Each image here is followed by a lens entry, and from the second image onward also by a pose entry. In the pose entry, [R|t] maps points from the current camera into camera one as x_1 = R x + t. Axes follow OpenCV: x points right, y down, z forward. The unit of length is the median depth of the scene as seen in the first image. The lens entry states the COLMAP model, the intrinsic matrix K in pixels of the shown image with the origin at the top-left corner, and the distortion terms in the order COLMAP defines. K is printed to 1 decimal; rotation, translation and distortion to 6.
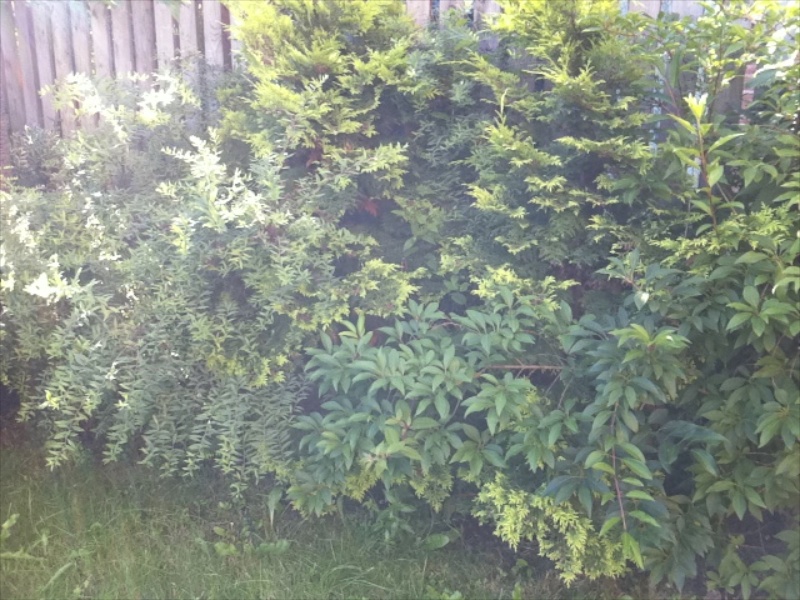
lens RADIAL K [[697.0, 0, 402.9], [0, 697.0, 301.1], [0, 0, 1]] dist [-0.021199, -0.088767]
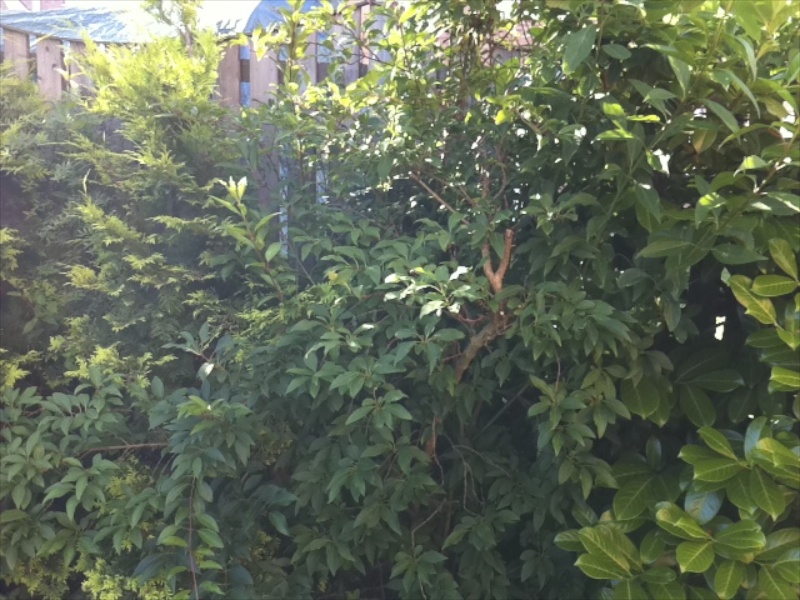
lens RADIAL K [[697.0, 0, 400.3], [0, 697.0, 299.3], [0, 0, 1]] dist [-0.021199, -0.088767]
pose [[0.948134, -0.039237, 0.315440, 0.256150], [0.071812, 0.993137, -0.092315, 0.006769], [-0.309653, 0.110179, 0.944444, -0.070005]]
